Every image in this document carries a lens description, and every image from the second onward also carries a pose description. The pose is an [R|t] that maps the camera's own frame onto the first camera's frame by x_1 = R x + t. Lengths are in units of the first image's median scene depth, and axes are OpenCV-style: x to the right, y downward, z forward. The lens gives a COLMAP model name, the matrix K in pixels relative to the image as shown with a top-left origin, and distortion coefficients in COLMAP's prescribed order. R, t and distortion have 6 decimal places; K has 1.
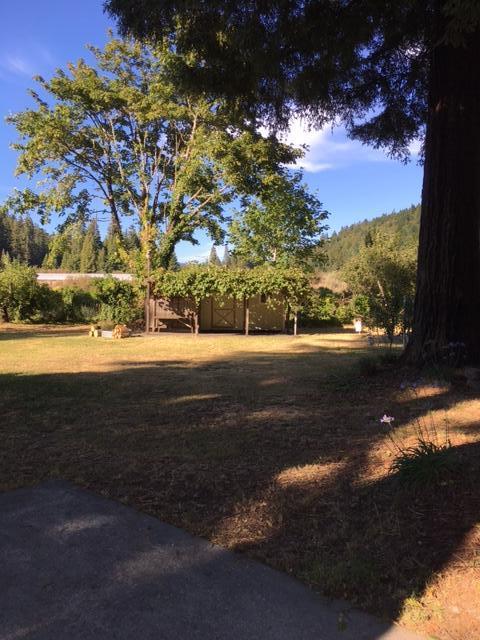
lens RADIAL K [[530.4, 0, 240.0], [0, 530.4, 320.0], [0, 0, 1]] dist [0.116655, -0.200258]
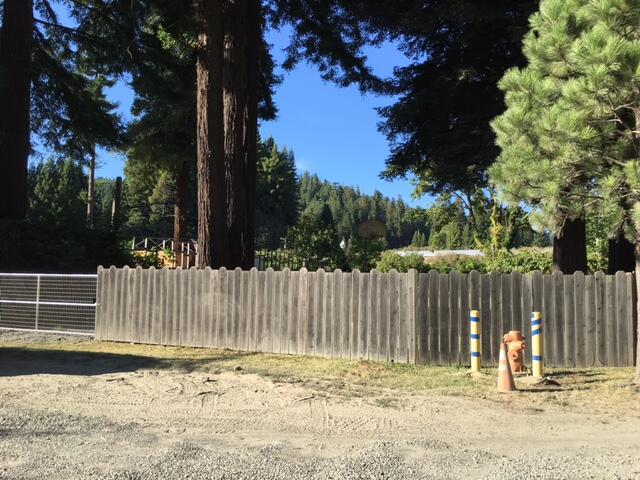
lens RADIAL K [[538.7, 0, 320.0], [0, 538.7, 240.0], [0, 0, 1]] dist [0.056710, -0.209765]
pose [[0.868776, -0.031912, -0.494176, 0.141521], [-0.016784, 0.995451, -0.093790, 0.013933], [0.494921, 0.089776, 0.864288, -0.514208]]
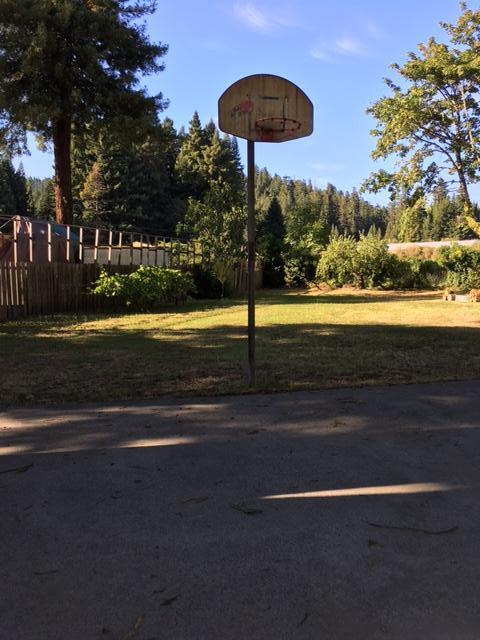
lens RADIAL K [[530.4, 0, 240.0], [0, 530.4, 320.0], [0, 0, 1]] dist [0.116655, -0.200258]
pose [[0.836380, 0.030937, -0.547277, -0.018277], [-0.000201, 0.998423, 0.056133, 0.006511], [0.548150, -0.046838, 0.835067, -0.110424]]
